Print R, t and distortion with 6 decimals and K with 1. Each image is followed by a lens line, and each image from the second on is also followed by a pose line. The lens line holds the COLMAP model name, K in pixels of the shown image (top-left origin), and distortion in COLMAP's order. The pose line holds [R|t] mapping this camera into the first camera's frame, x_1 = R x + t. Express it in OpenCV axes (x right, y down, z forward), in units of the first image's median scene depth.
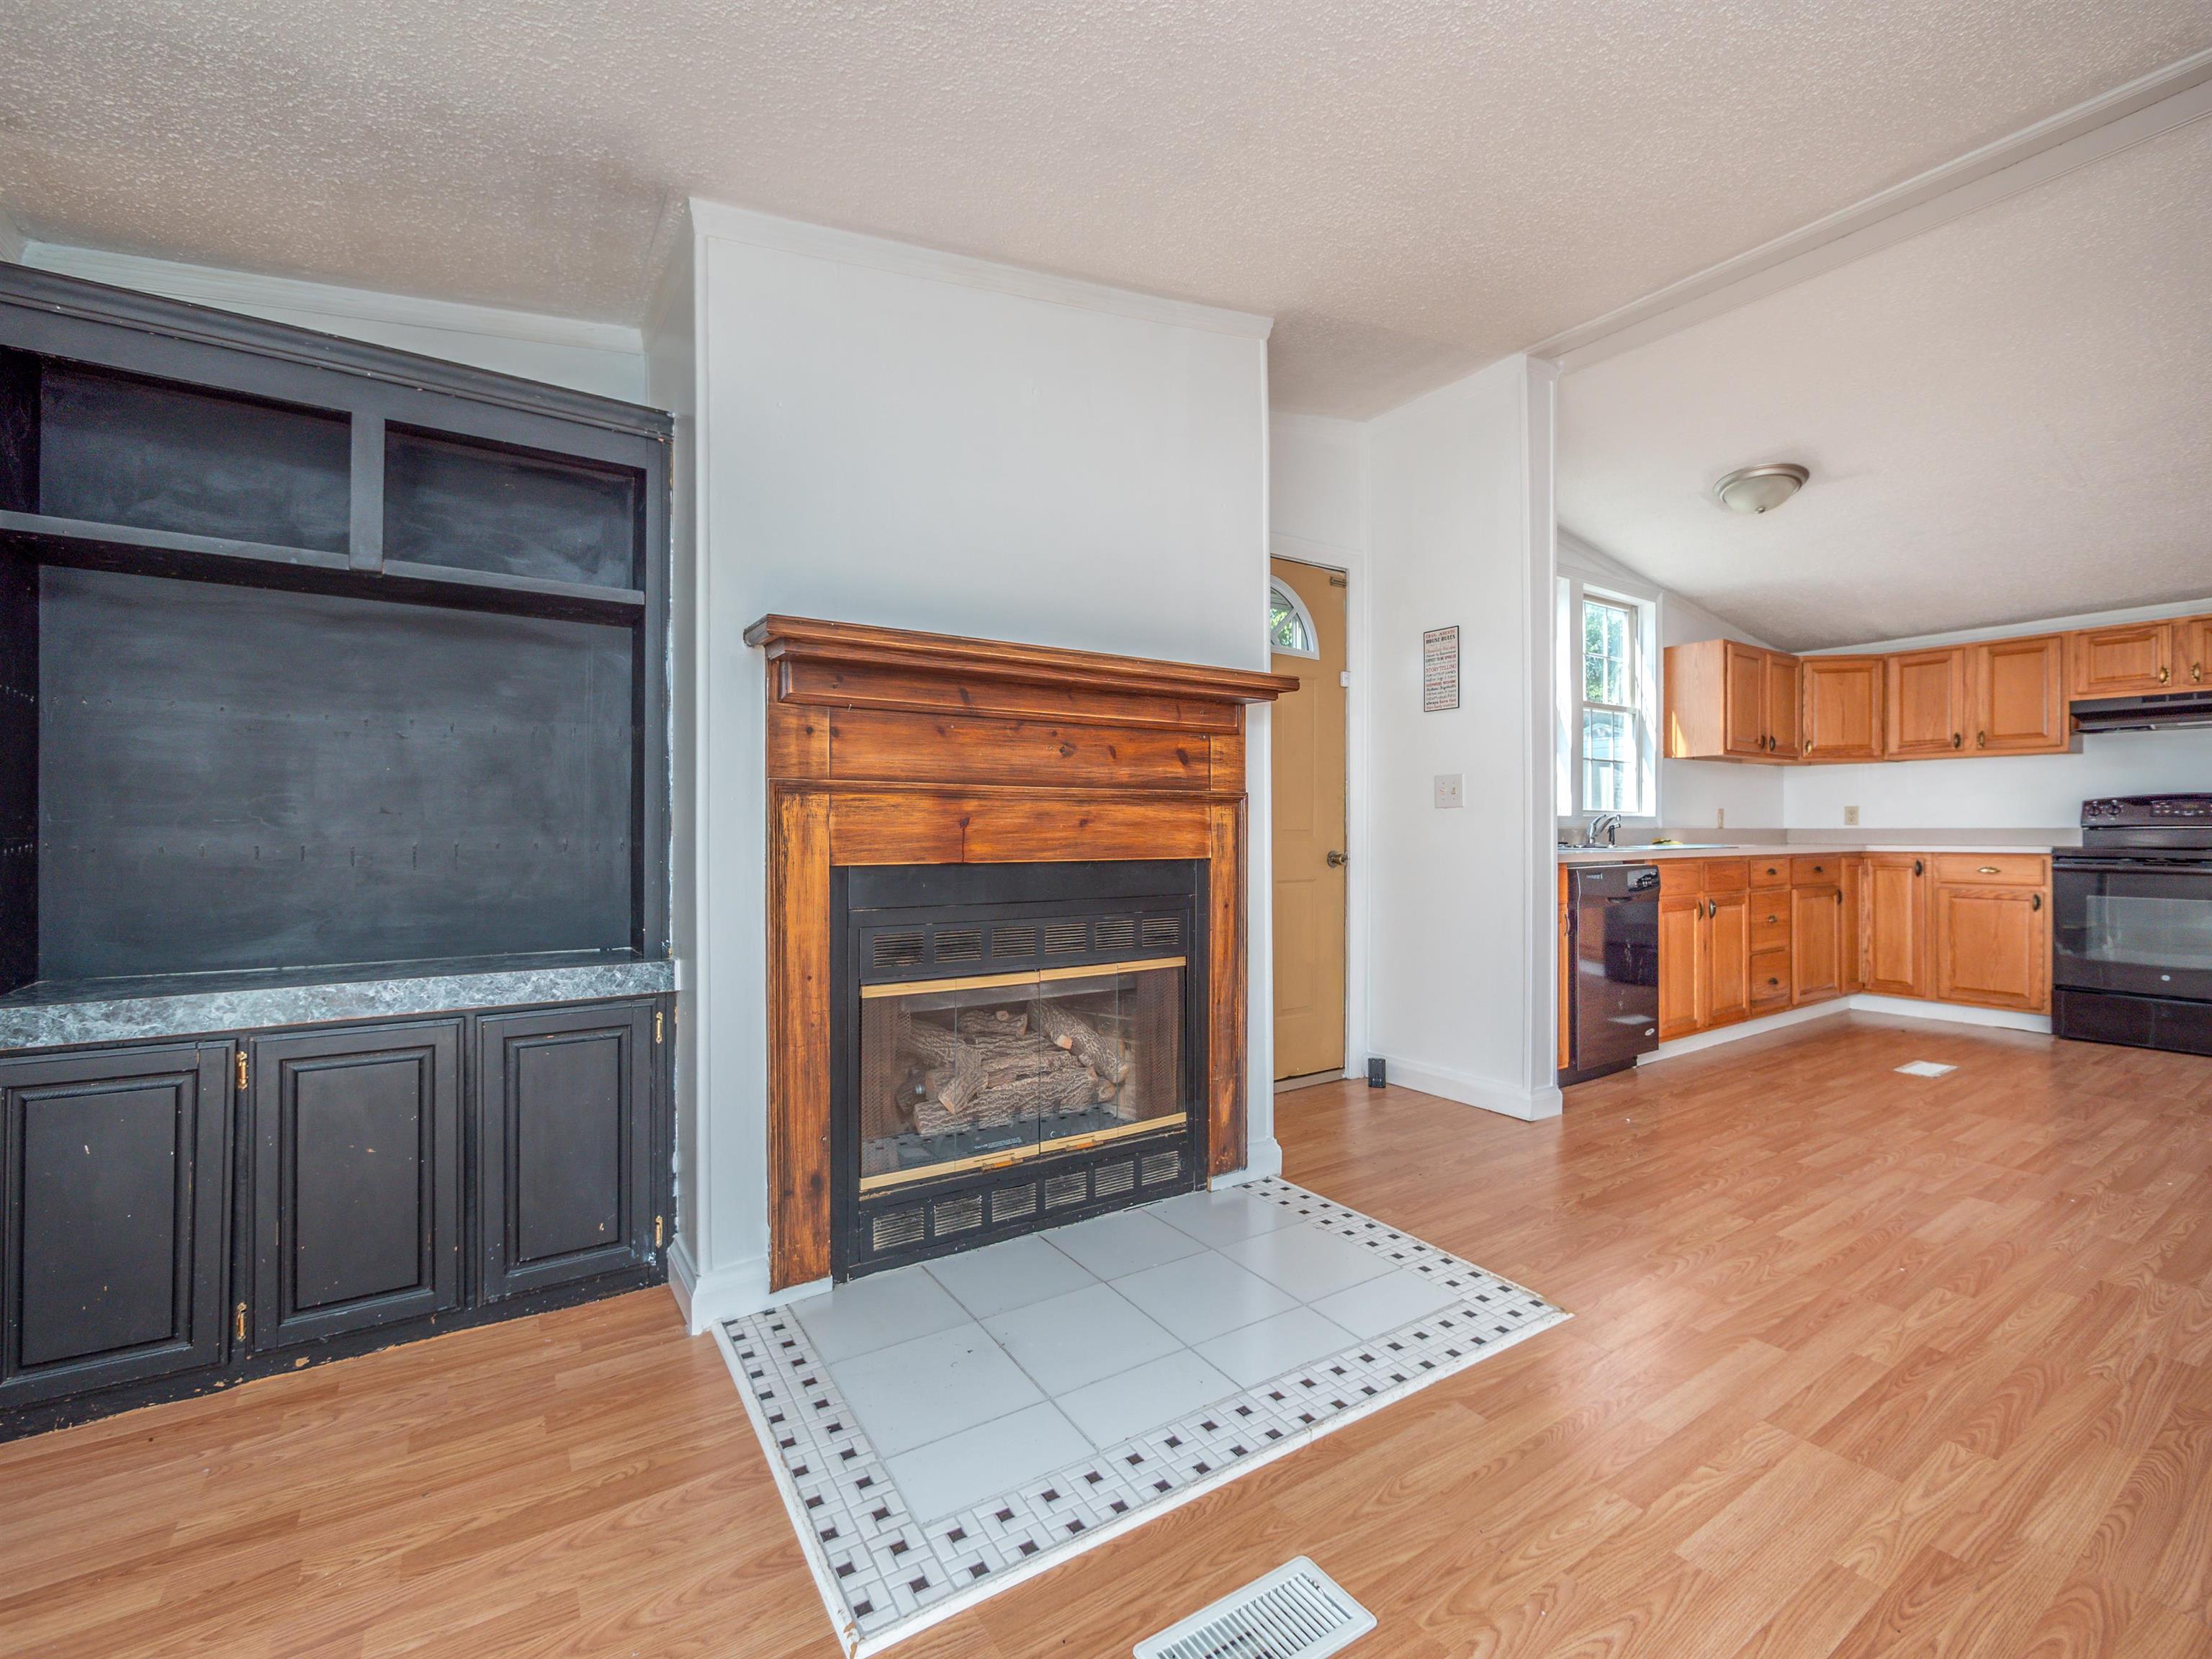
lens RADIAL K [[951.8, 0, 1106.0], [0, 951.8, 829.5], [0, 0, 1]] dist [-0.005430, 0.000051]
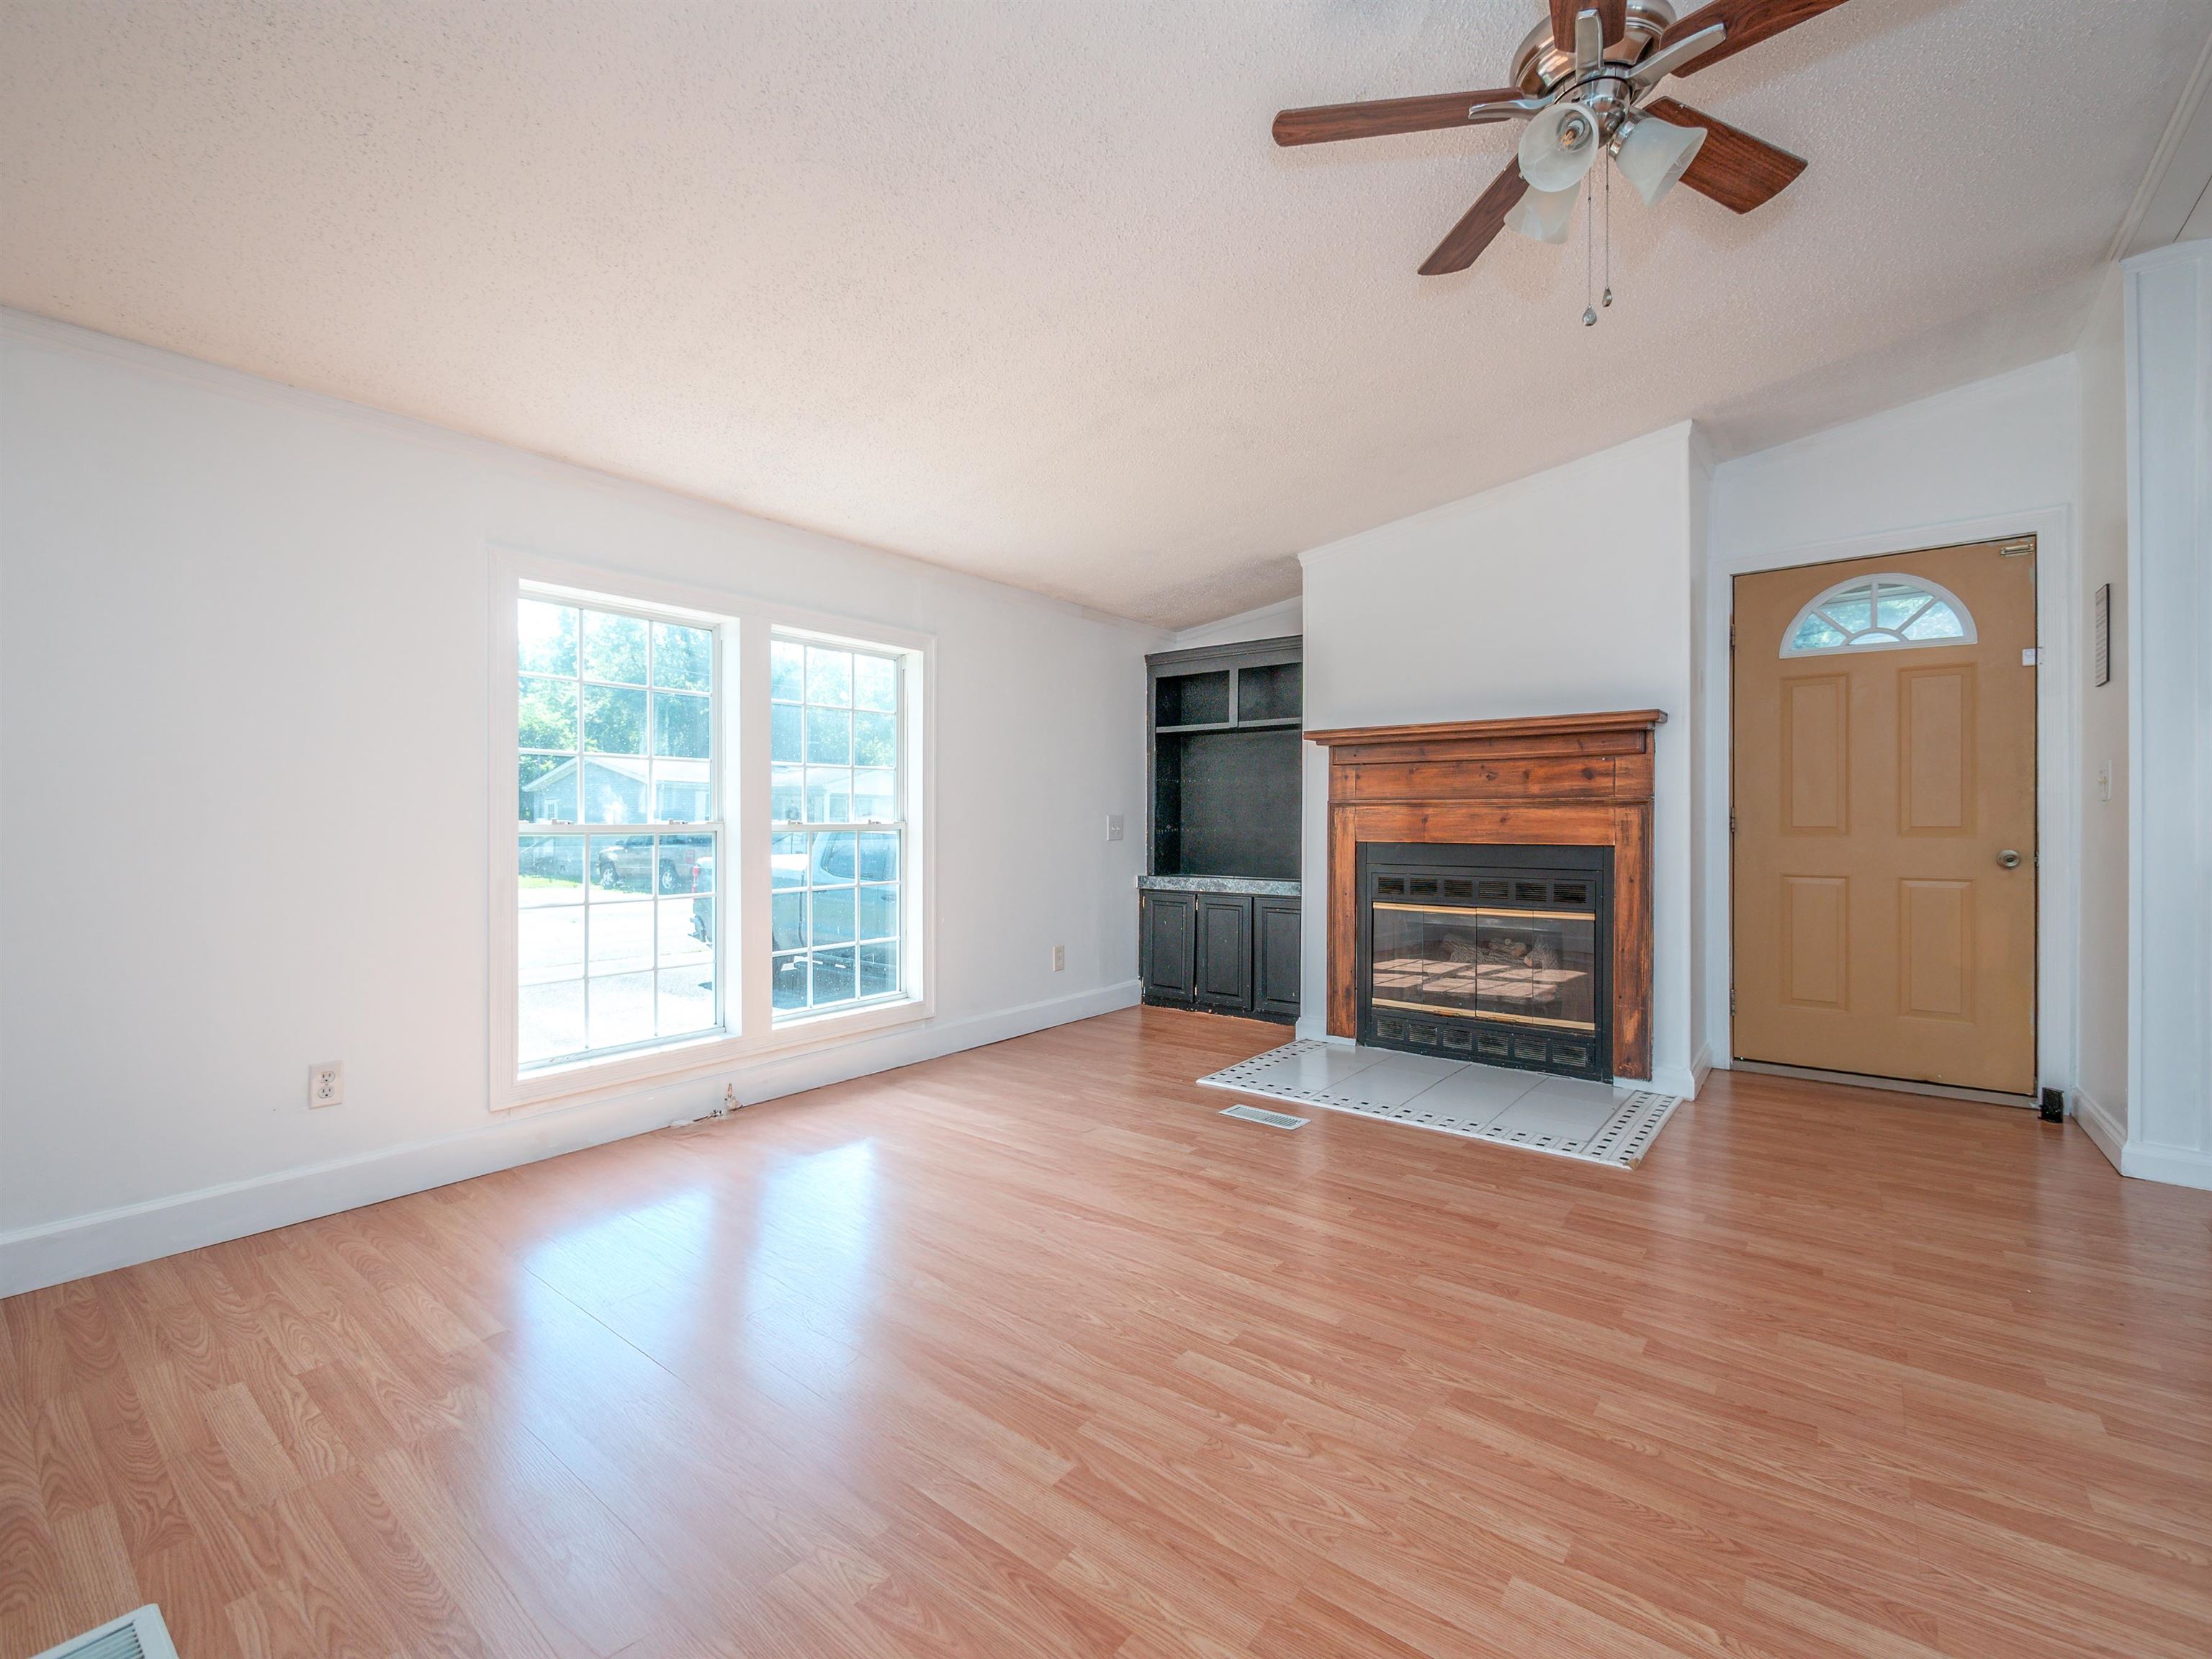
lens RADIAL K [[951.8, 0, 1106.0], [0, 951.8, 829.5], [0, 0, 1]] dist [-0.005430, 0.000051]
pose [[0.319582, 0.005318, -0.947544, 1.535409], [-0.004053, 0.999983, 0.004245, 0.005379], [0.947550, 0.002484, 0.319598, -0.185359]]
